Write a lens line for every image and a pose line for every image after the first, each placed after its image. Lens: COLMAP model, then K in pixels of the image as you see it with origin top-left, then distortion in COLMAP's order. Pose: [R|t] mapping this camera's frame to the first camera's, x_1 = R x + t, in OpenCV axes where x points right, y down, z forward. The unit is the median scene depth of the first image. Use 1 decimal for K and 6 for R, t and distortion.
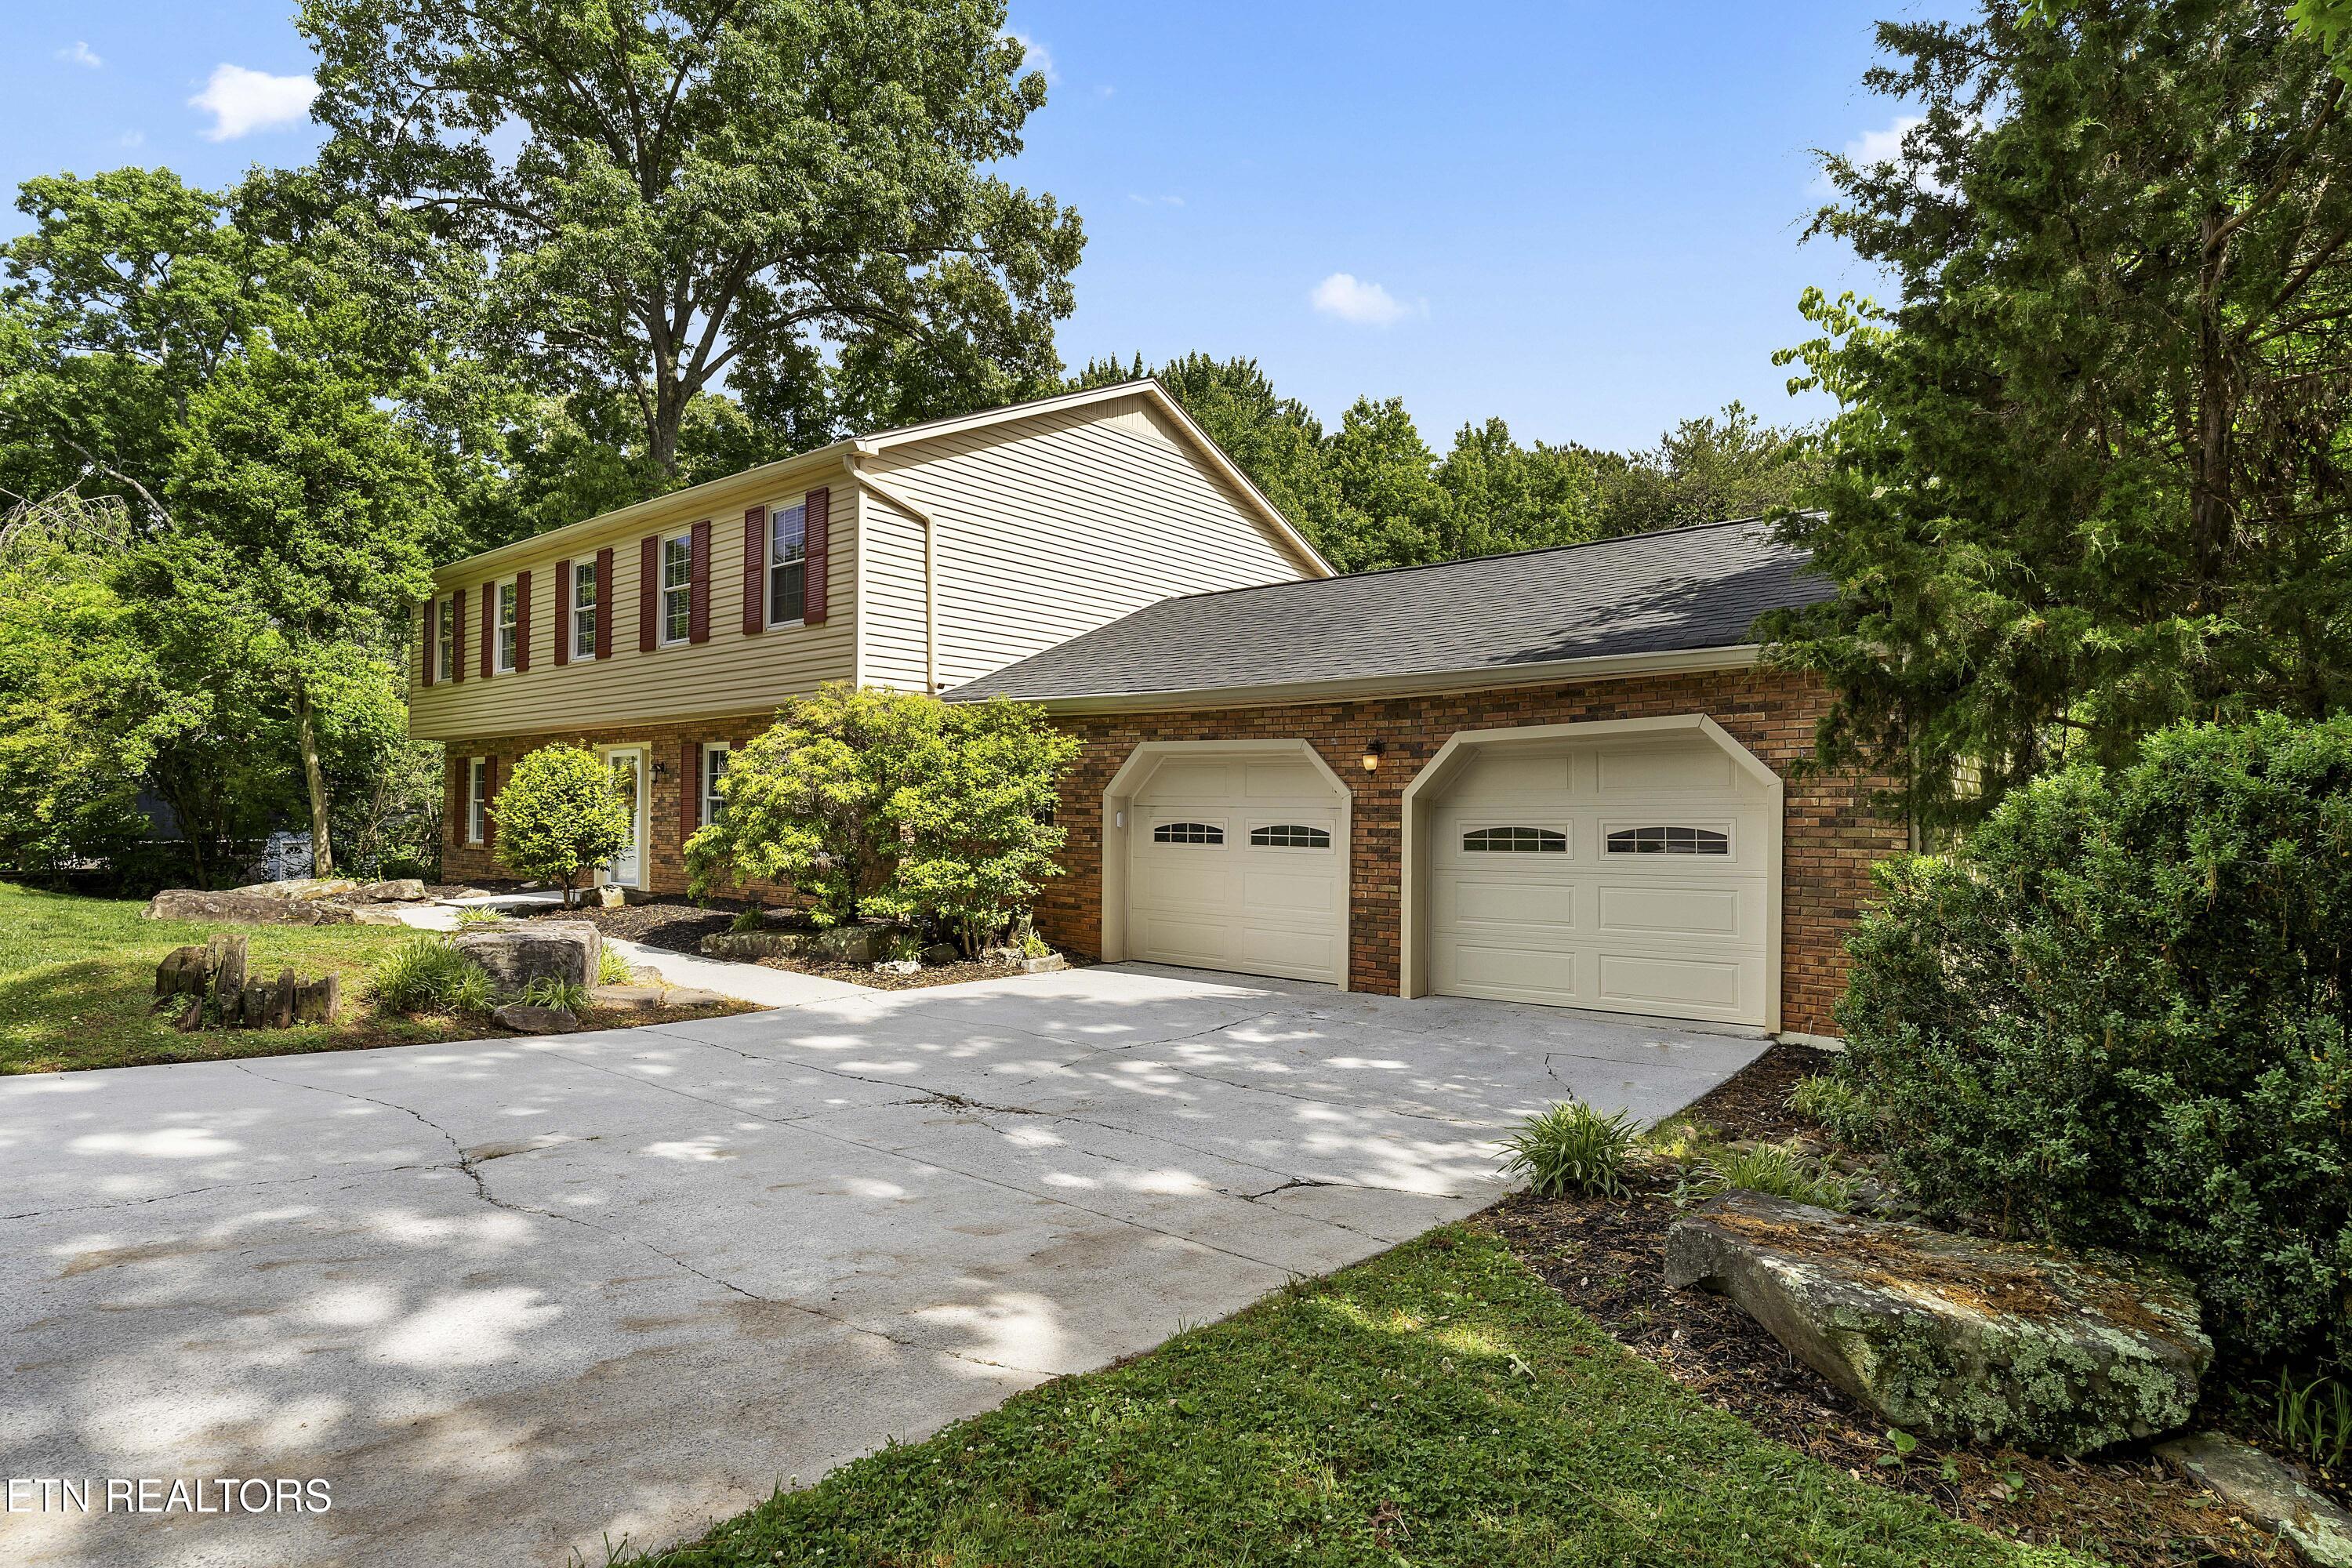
lens RADIAL K [[1290.1, 0, 1027.1], [0, 1290.1, 820.8], [0, 0, 1]] dist [-0.007506, -0.001305]
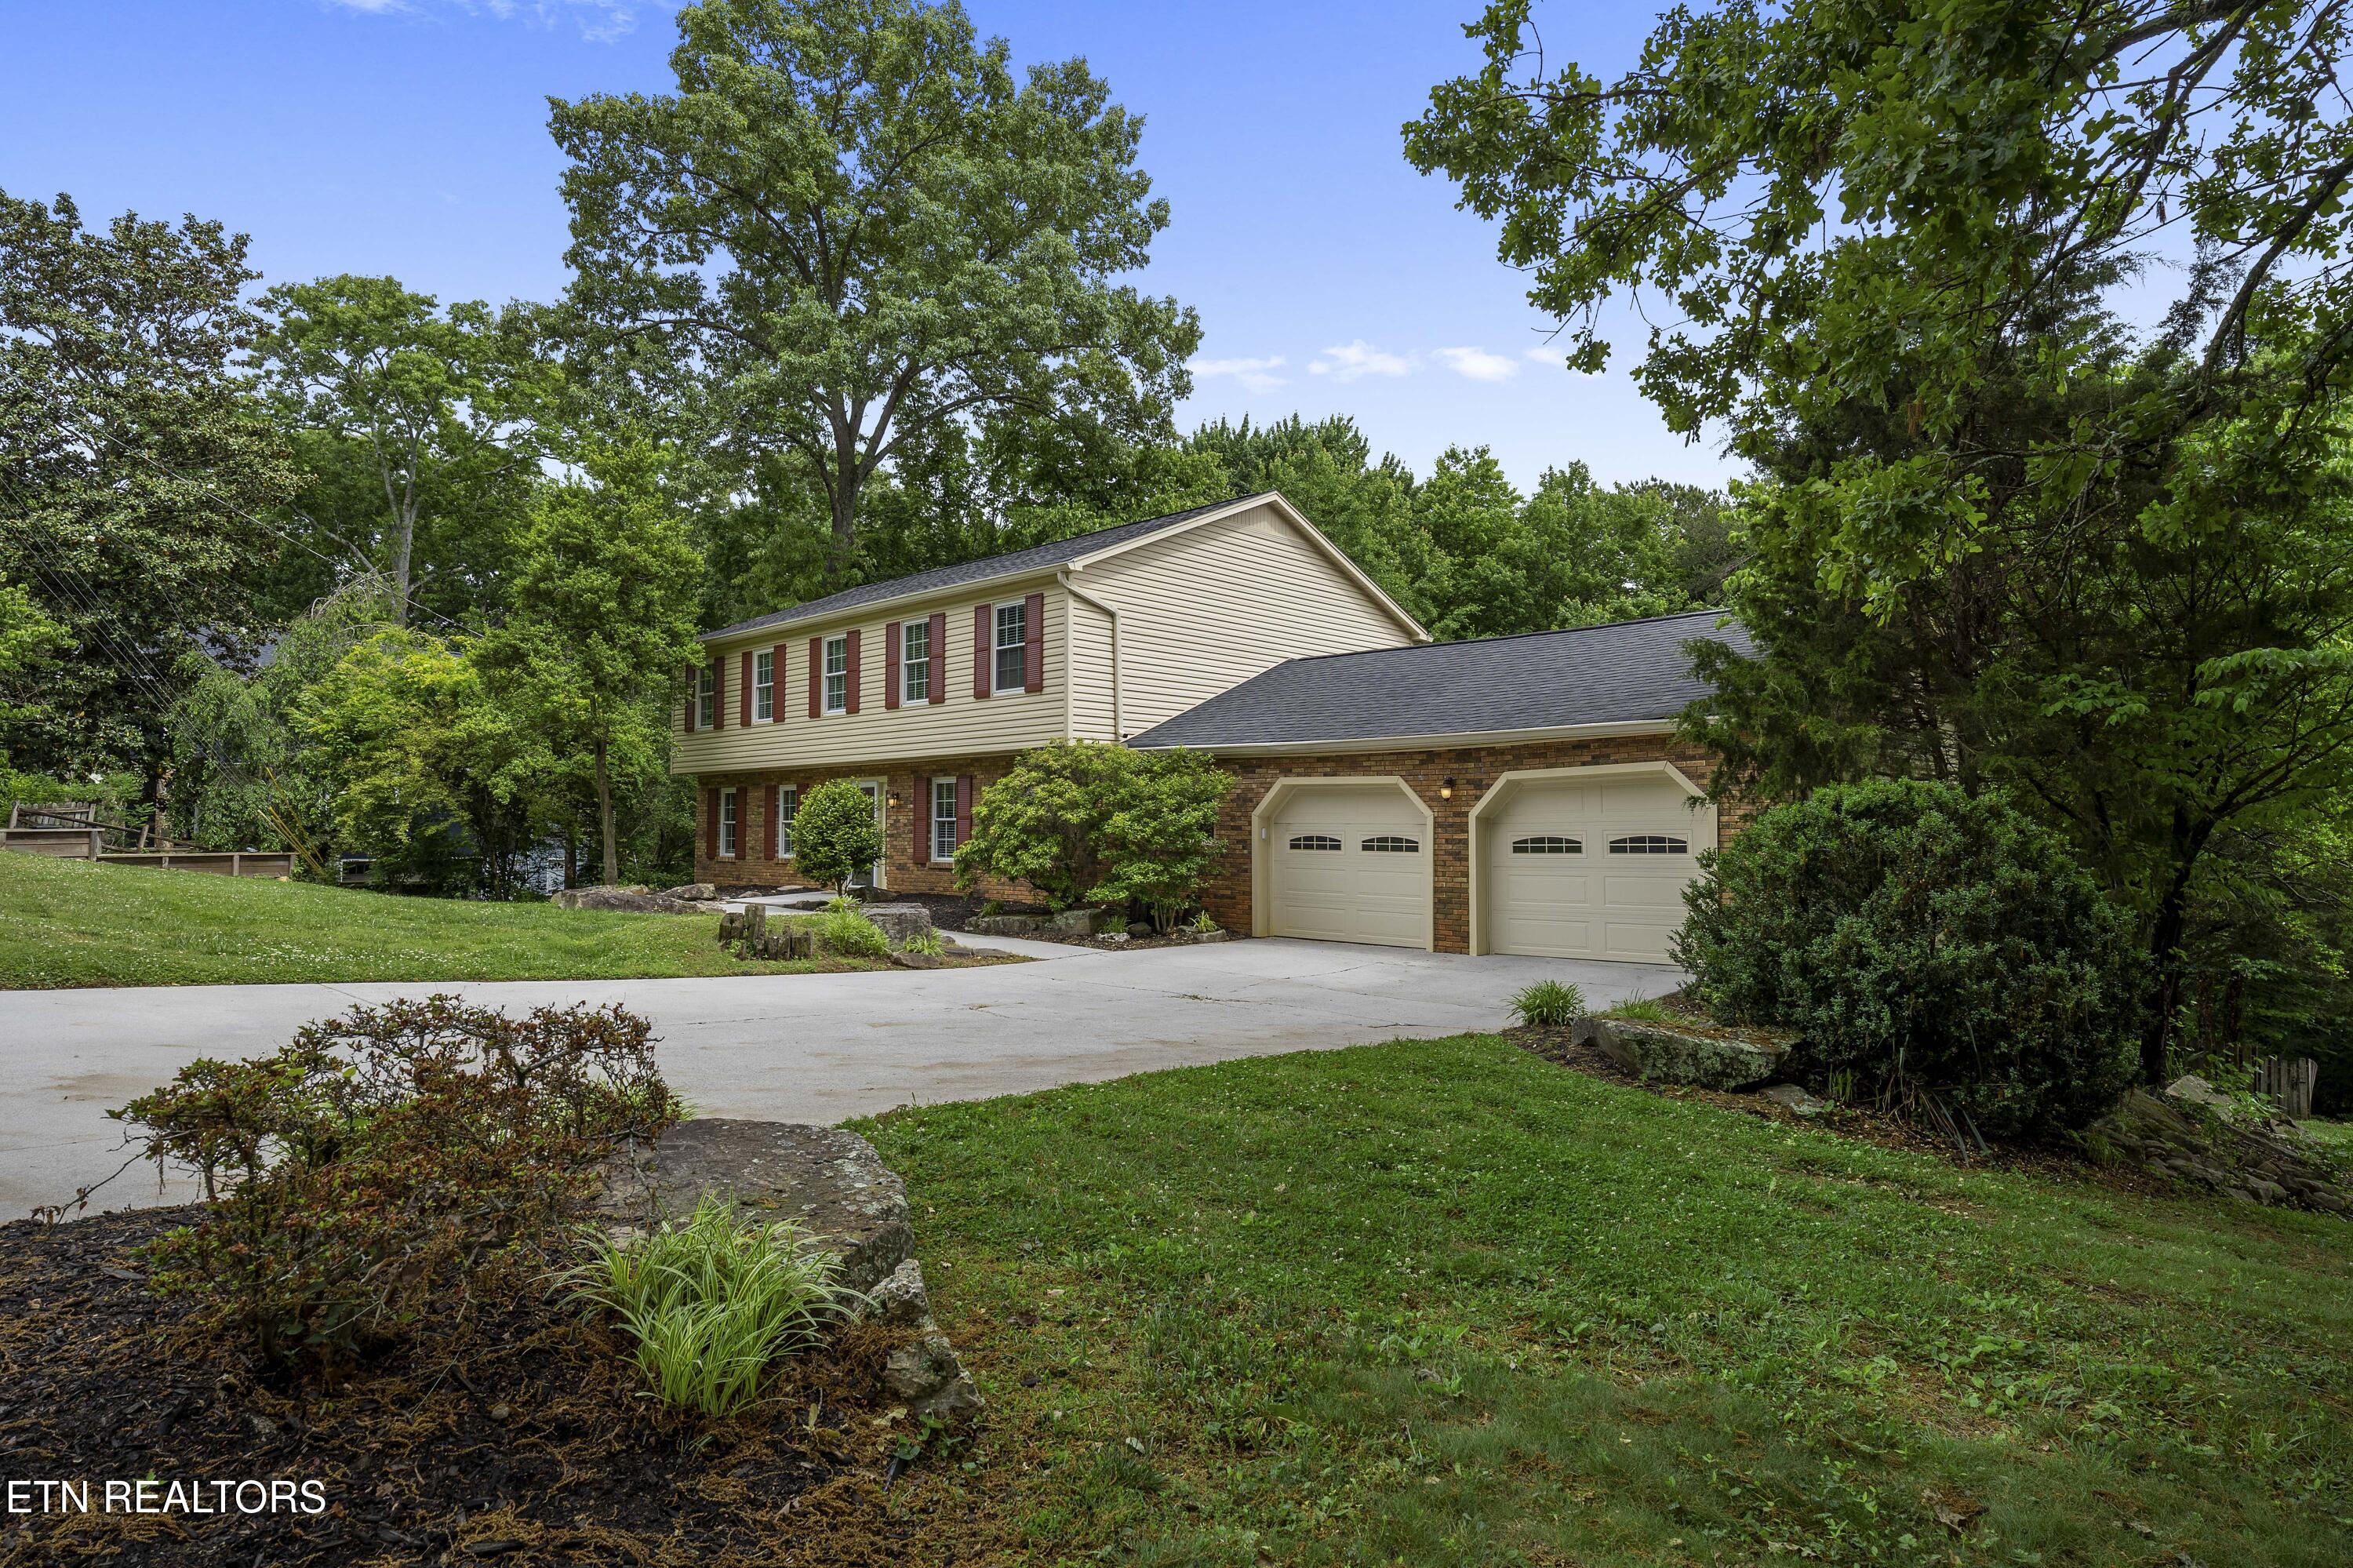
lens RADIAL K [[1263.1, 0, 1020.5], [0, 1263.1, 813.4], [0, 0, 1]] dist [0.002821, 0.000407]
pose [[0.996601, -0.009171, -0.081868, -0.053141], [0.007737, 0.999811, -0.017821, -0.000287], [0.082016, 0.017127, 0.996484, -0.254737]]
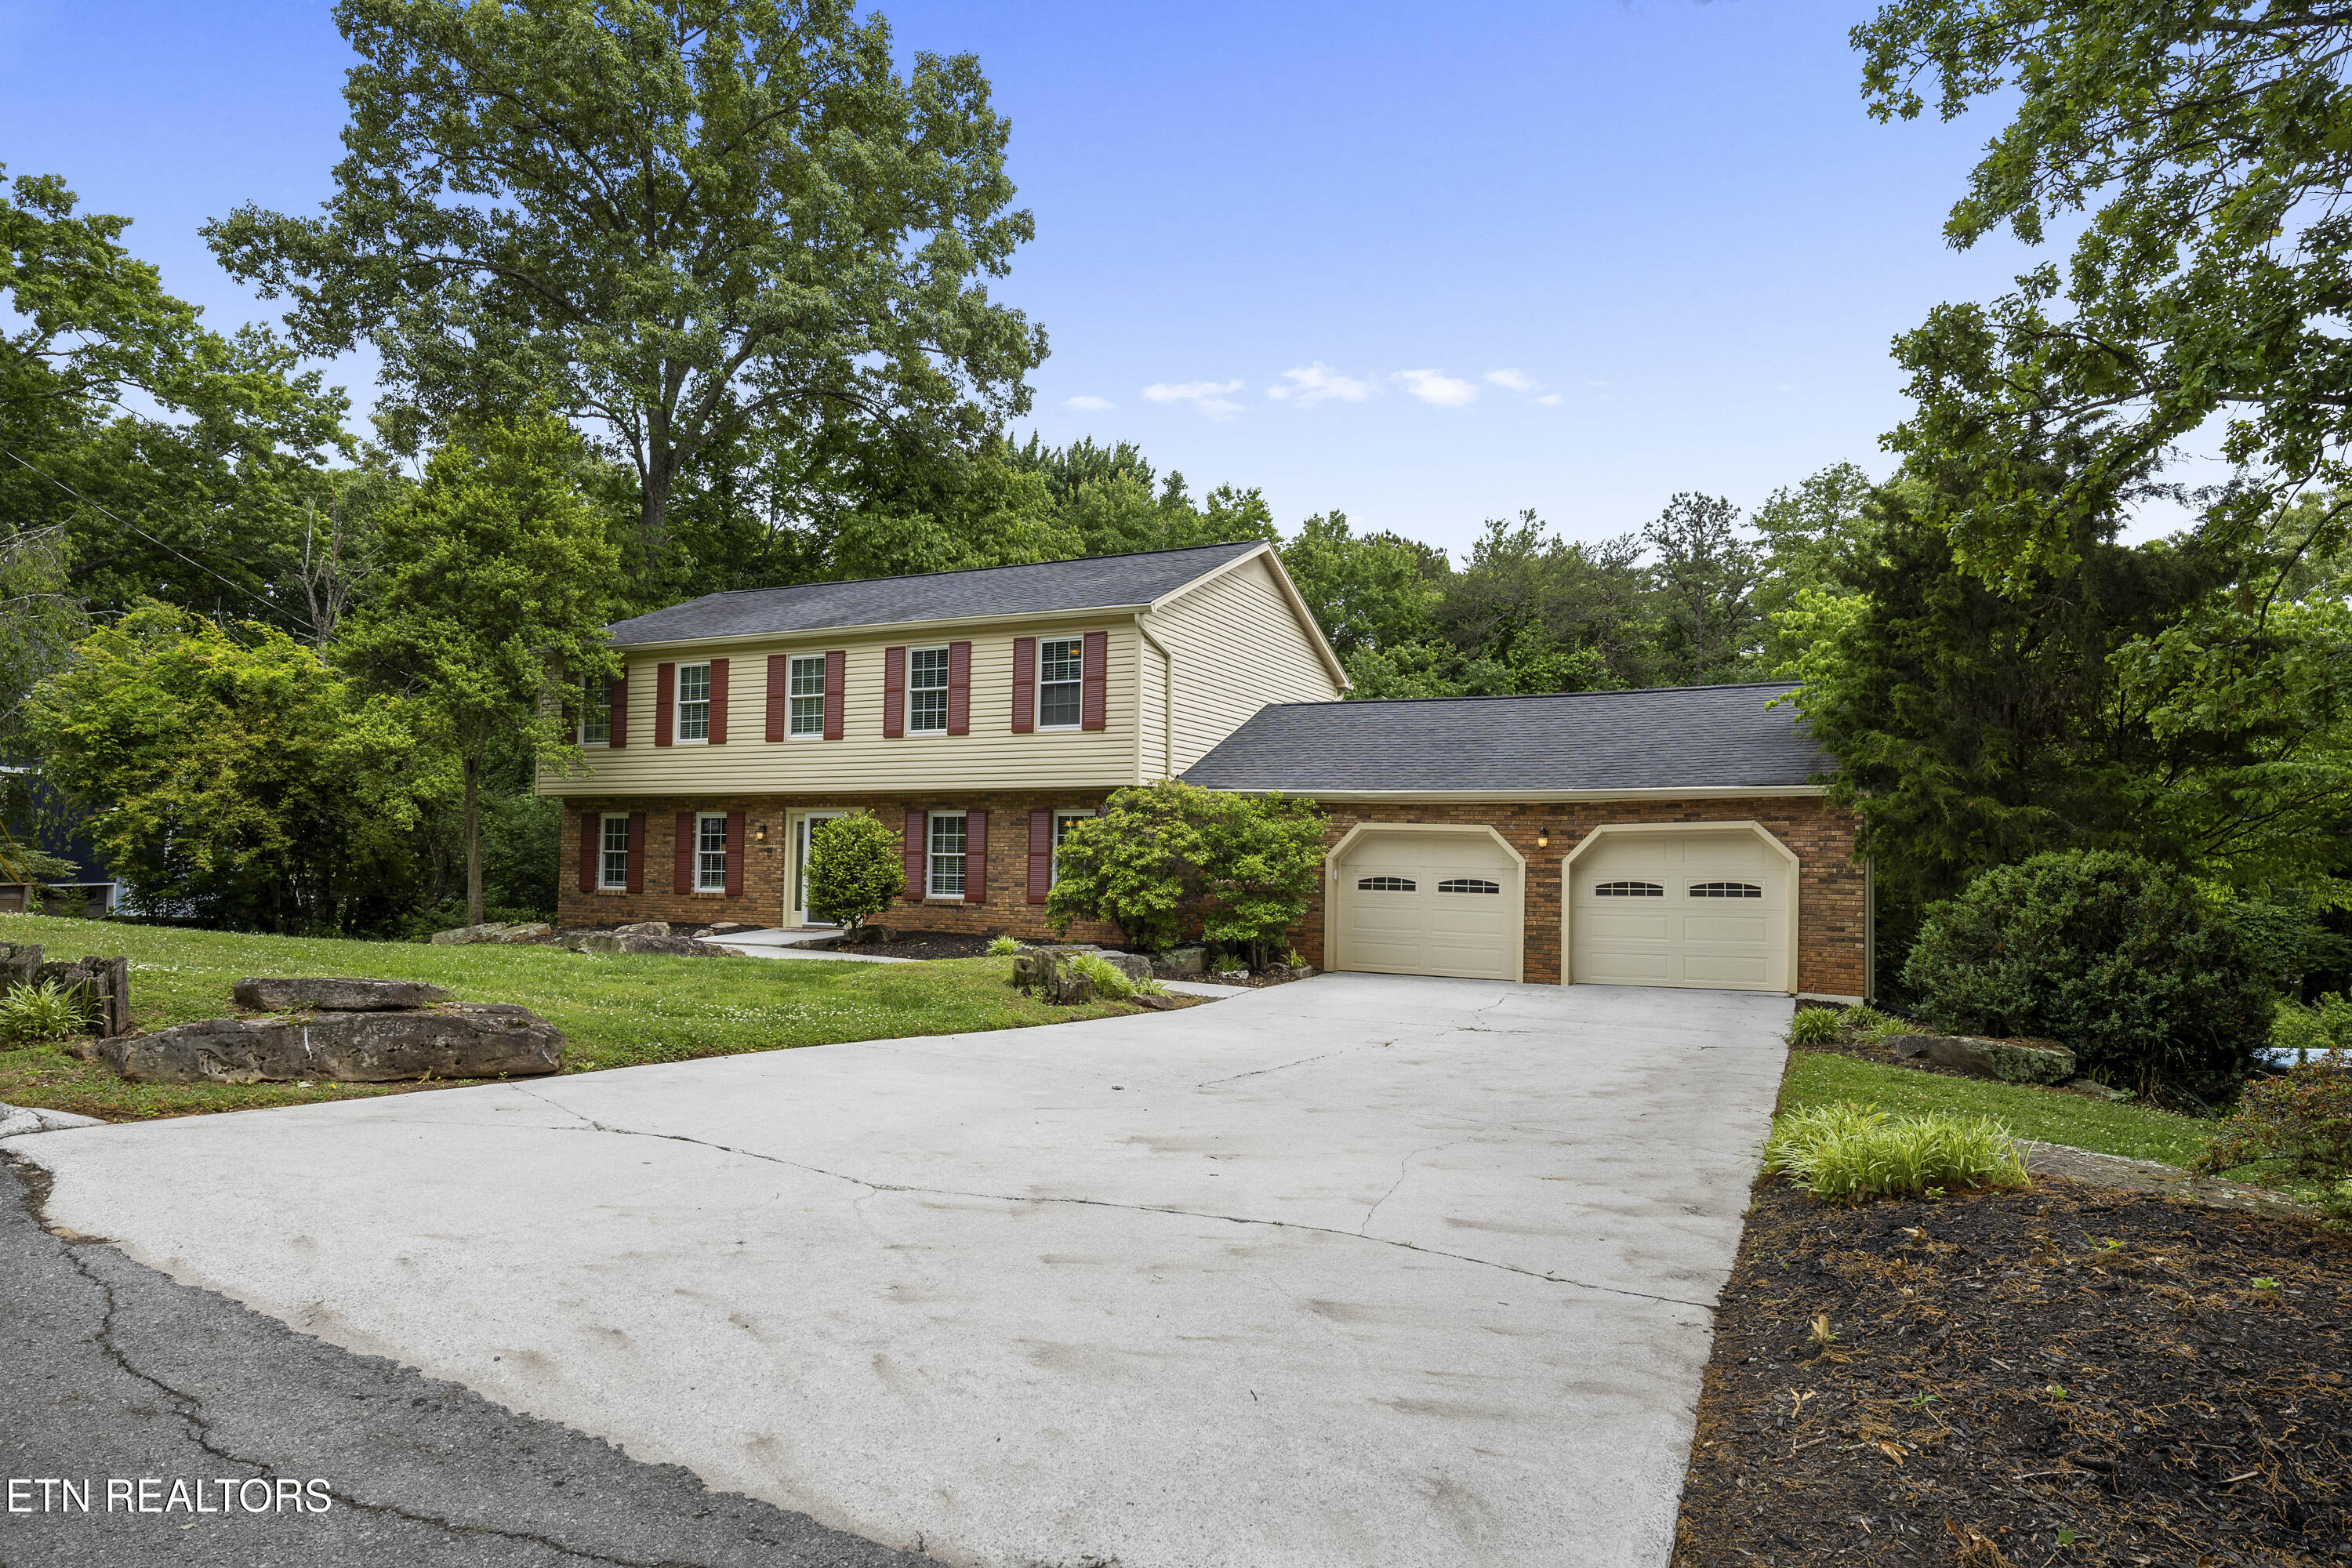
lens RADIAL K [[1356.9, 0, 1055.4], [0, 1356.9, 863.3], [0, 0, 1]] dist [-0.002635, -0.001914]
pose [[0.973440, 0.000269, 0.228944, -0.406017], [-0.001420, 0.999987, 0.004866, -0.014273], [-0.228939, -0.005062, 0.973428, -0.296817]]
